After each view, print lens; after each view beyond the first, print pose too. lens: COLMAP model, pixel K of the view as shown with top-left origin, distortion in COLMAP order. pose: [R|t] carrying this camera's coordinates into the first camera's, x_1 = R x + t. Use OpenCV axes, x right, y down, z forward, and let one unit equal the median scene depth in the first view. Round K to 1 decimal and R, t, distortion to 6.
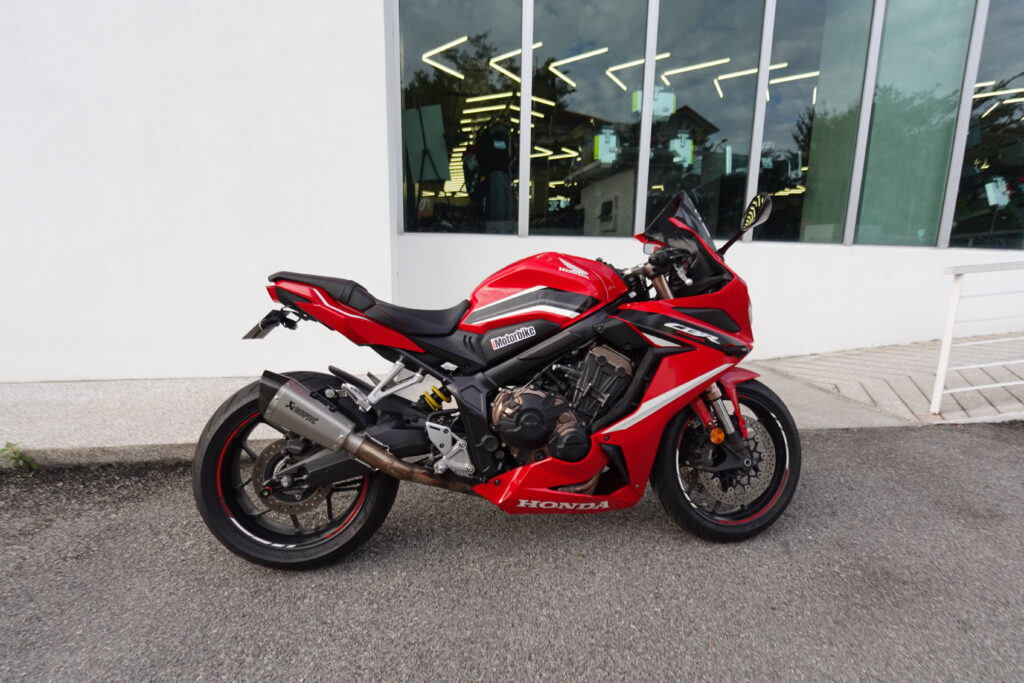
lens RADIAL K [[509.8, 0, 509.4], [0, 509.8, 339.7], [0, 0, 1]] dist [-0.000068, -0.001205]
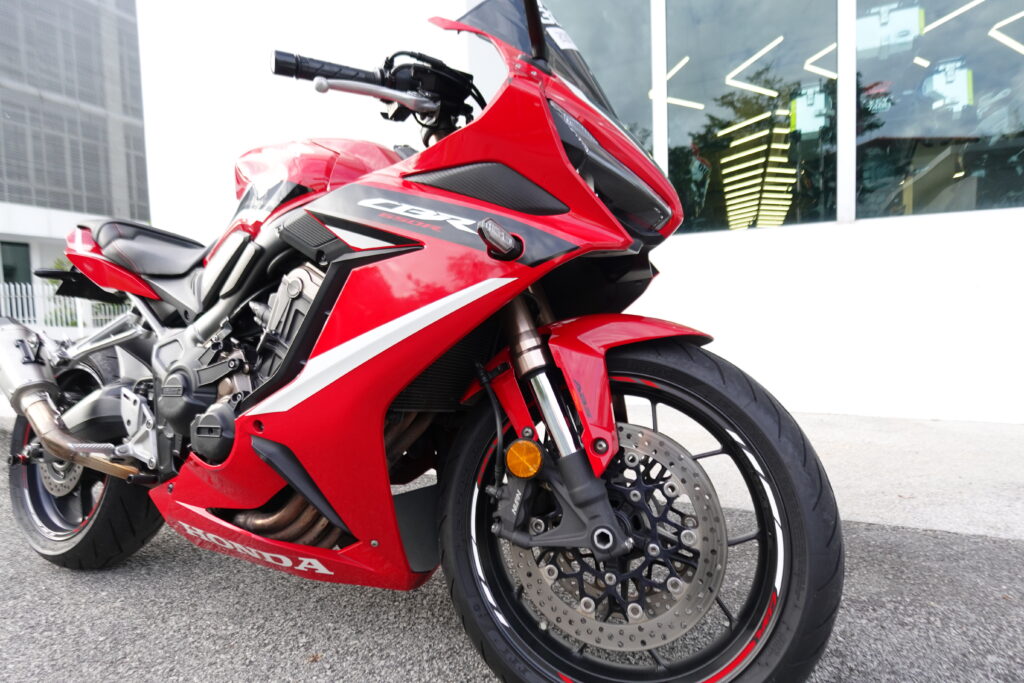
lens RADIAL K [[509.8, 0, 536.8], [0, 509.8, 347.9], [0, 0, 1]] dist [-0.000068, -0.001205]
pose [[0.852090, -0.015609, -0.523163, 0.688246], [-0.048341, 0.992936, -0.108359, 0.150837], [0.521159, 0.117622, 0.845316, 0.673065]]
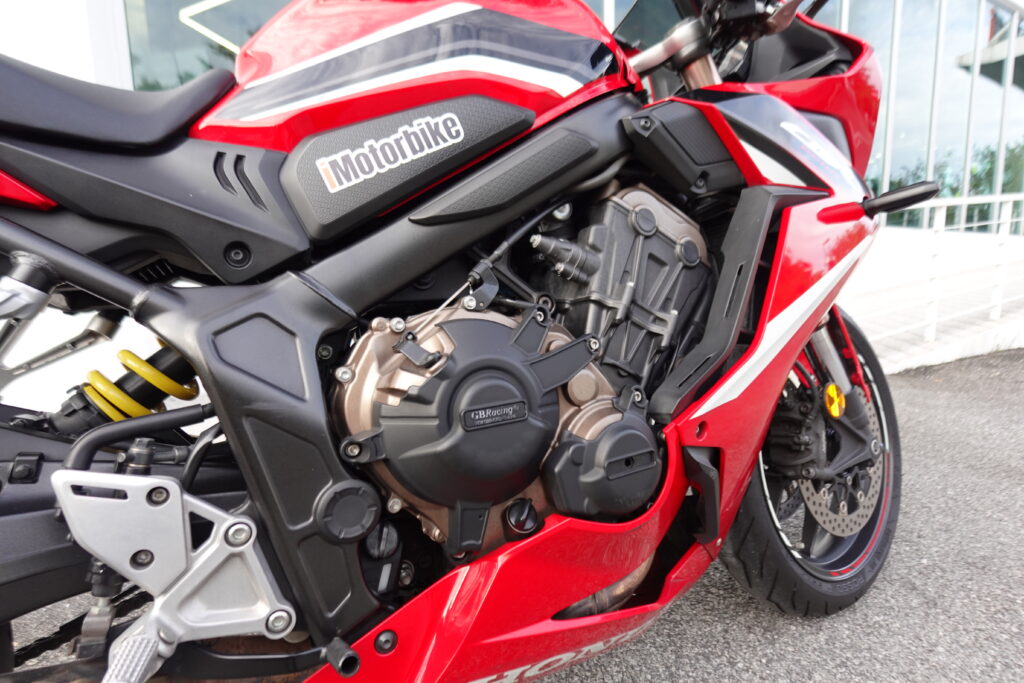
lens RADIAL K [[509.8, 0, 507.5], [0, 509.8, 347.6], [0, 0, 1]] dist [-0.000068, -0.001205]
pose [[0.938109, -0.086733, 0.335304, -0.041033], [0.101623, 0.994454, -0.027084, 0.129131], [-0.331095, 0.059482, 0.941721, 0.690787]]
